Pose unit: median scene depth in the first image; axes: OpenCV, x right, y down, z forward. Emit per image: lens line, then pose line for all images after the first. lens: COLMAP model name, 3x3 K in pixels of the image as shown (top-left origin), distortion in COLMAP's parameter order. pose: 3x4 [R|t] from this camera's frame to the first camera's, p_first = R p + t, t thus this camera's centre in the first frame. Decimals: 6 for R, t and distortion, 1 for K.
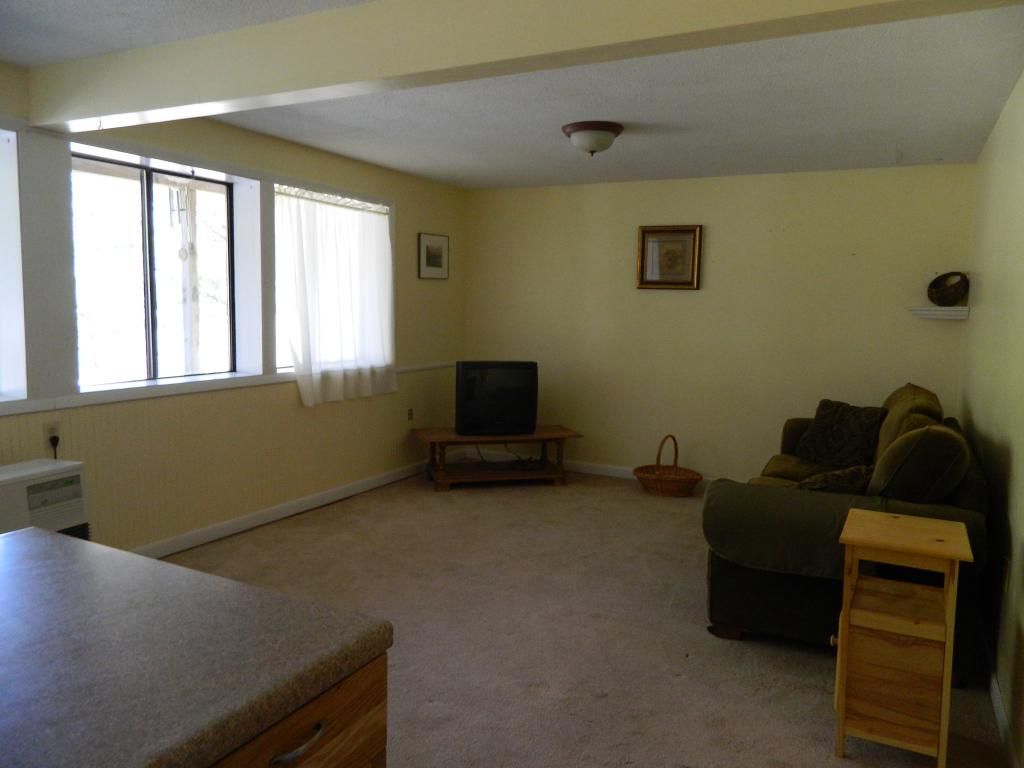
lens RADIAL K [[760.6, 0, 512.6], [0, 760.6, 377.8], [0, 0, 1]] dist [0.008233, 0.001436]
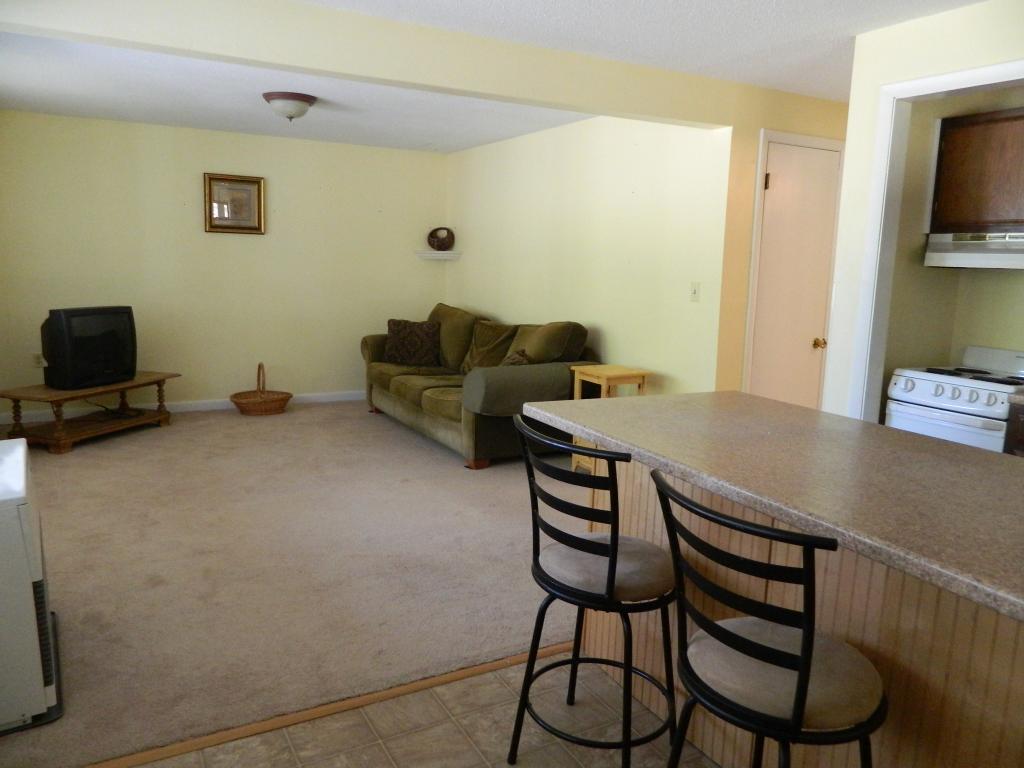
lens RADIAL K [[760.6, 0, 508.2], [0, 760.6, 386.0], [0, 0, 1]] dist [0.008233, 0.001436]
pose [[0.579400, -0.145425, 0.801965, -0.490685], [0.070860, 0.989216, 0.128185, -0.010922], [-0.811957, -0.017443, 0.583456, 0.029210]]
